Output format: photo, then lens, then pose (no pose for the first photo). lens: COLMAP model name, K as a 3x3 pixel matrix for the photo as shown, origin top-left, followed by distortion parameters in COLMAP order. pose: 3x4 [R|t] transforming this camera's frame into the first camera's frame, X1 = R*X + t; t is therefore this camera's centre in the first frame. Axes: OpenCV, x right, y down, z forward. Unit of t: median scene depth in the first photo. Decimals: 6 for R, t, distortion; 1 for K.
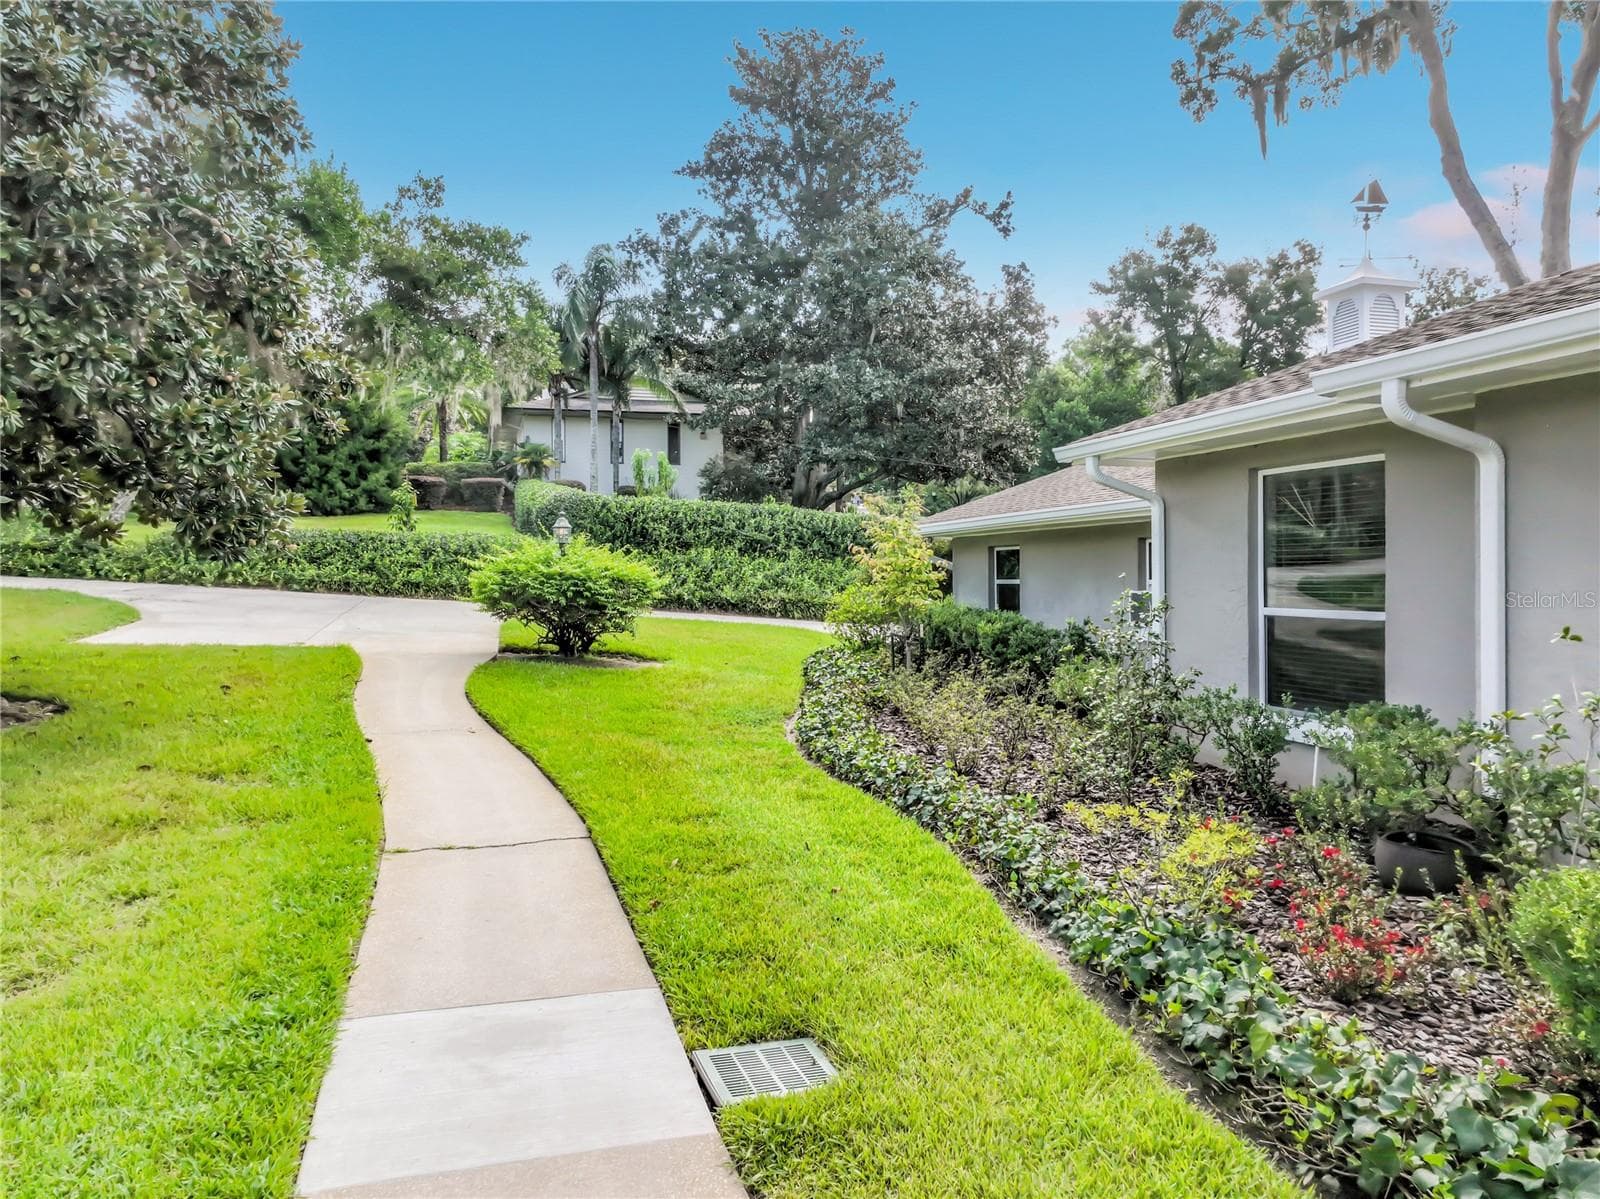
lens RADIAL K [[1178.2, 0, 803.4], [0, 1178.2, 592.5], [0, 0, 1]] dist [-0.010488, 0.000233]
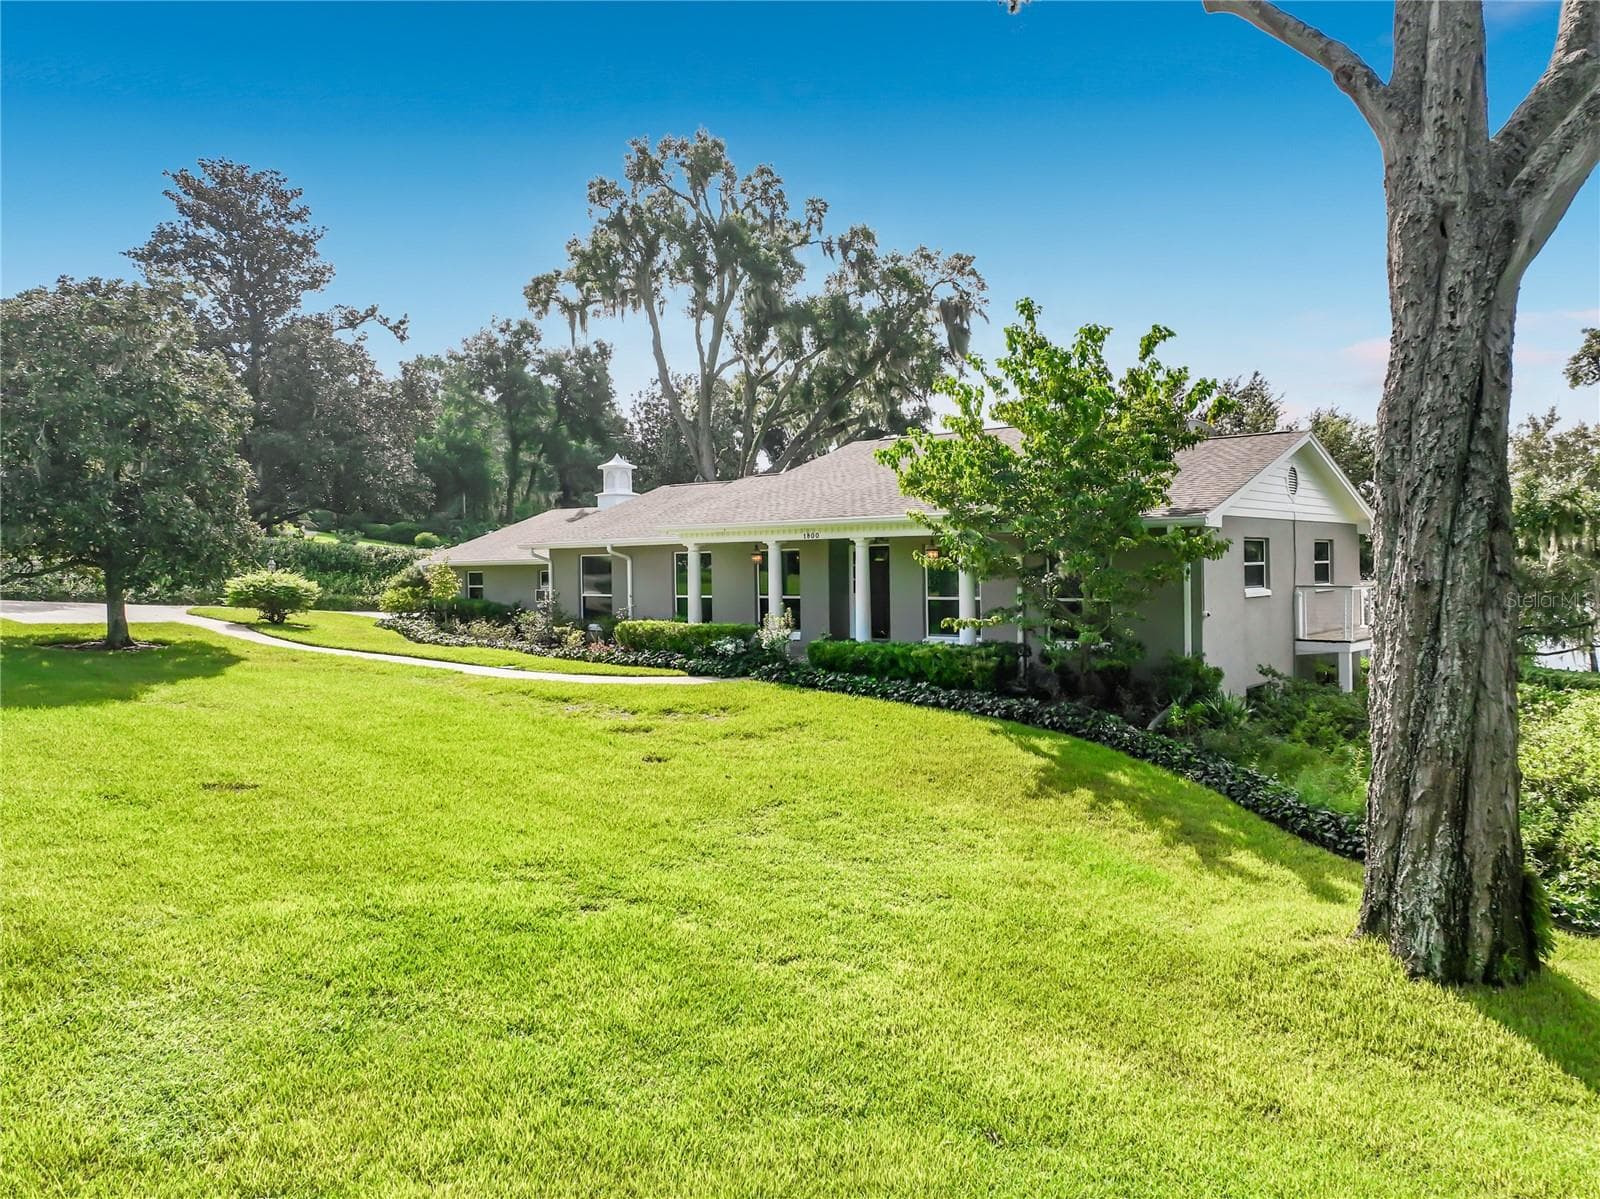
lens RADIAL K [[1178.2, 0, 801.4], [0, 1178.2, 595.4], [0, 0, 1]] dist [-0.010488, 0.000233]
pose [[0.845491, -0.022618, 0.533510, -0.177248], [0.018886, 0.999744, 0.012454, -0.003407], [-0.533656, -0.000454, 0.845702, -0.441063]]
